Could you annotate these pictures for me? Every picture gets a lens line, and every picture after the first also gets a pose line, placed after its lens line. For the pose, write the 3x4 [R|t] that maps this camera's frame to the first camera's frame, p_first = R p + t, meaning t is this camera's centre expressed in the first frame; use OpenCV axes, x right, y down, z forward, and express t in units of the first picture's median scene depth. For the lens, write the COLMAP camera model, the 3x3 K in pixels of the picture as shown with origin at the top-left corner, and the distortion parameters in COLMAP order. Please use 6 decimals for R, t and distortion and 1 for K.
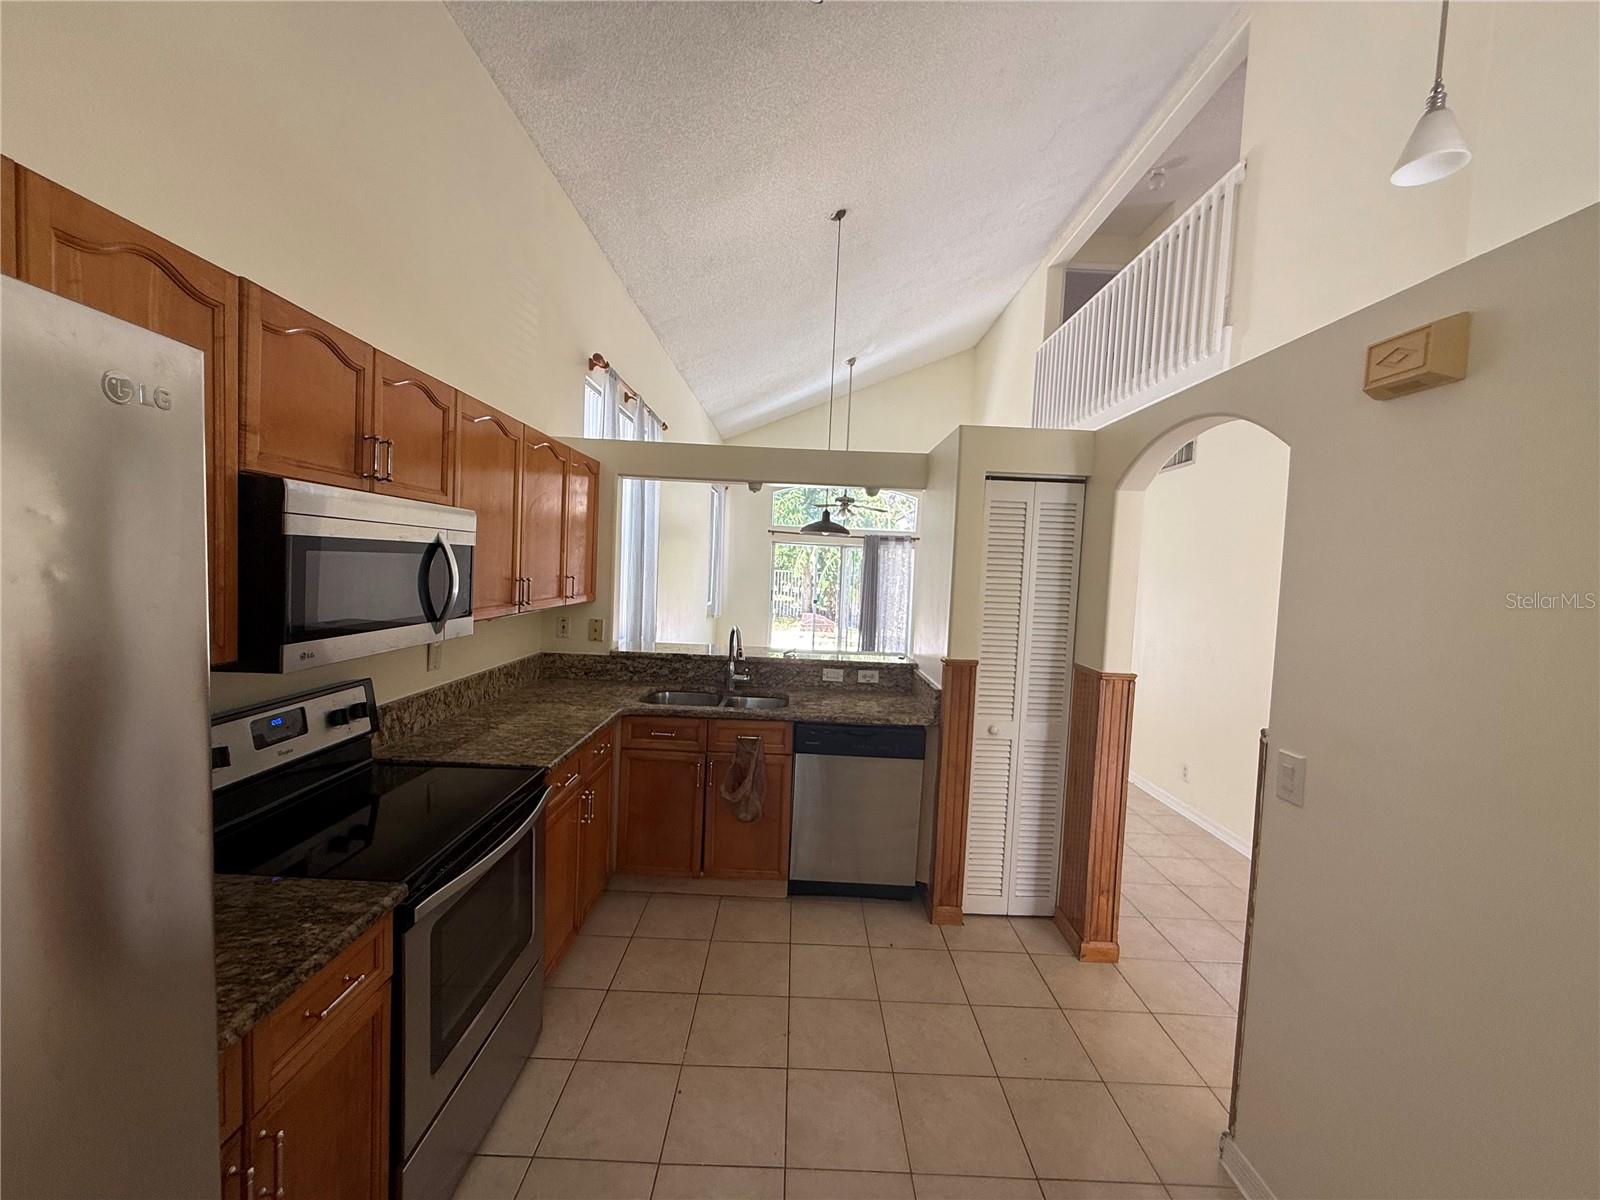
lens RADIAL K [[635.6, 0, 800.0], [0, 635.6, 600.0], [0, 0, 1]] dist [-0.001688, -0.000124]
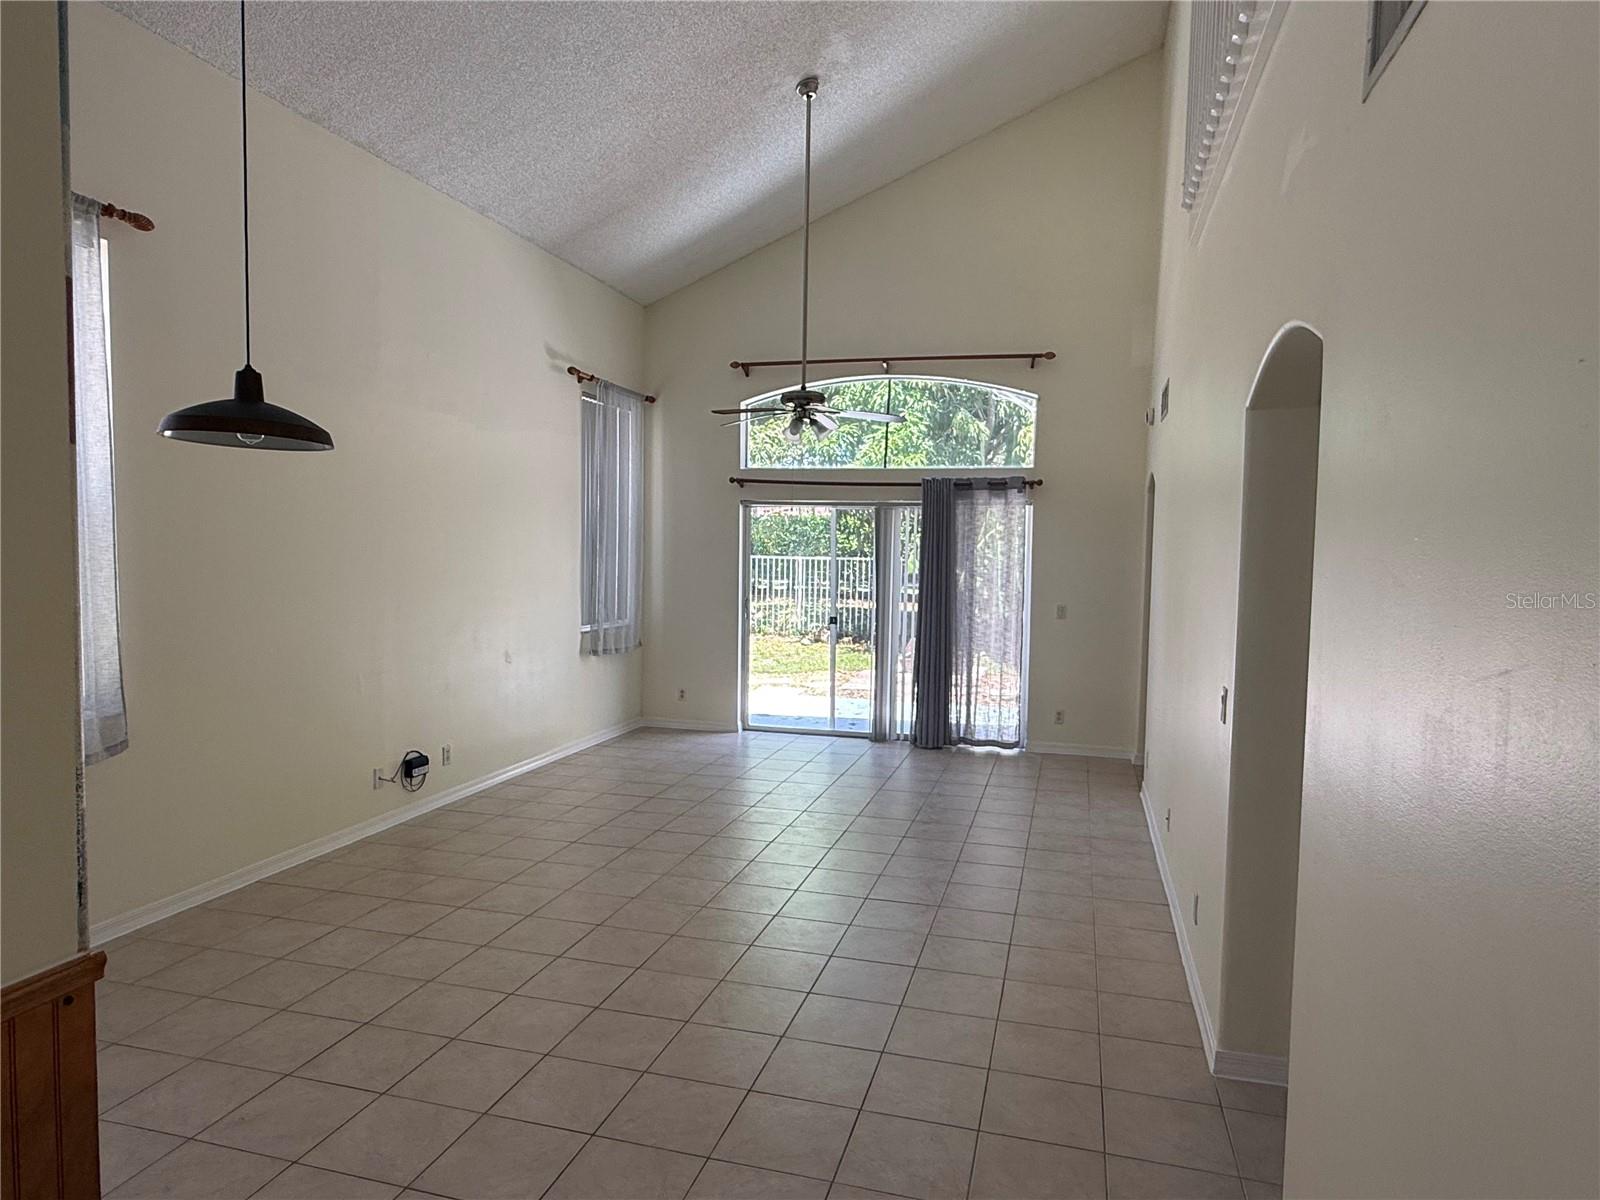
lens RADIAL K [[975.6, 0, 800.0], [0, 975.6, 600.0], [0, 0, 1]] dist [-0.003182, -0.001142]
pose [[0.964015, -0.010296, -0.265647, 0.204966], [0.008204, 0.999926, -0.008985, -0.006389], [0.265719, 0.006482, 0.964029, 0.273117]]
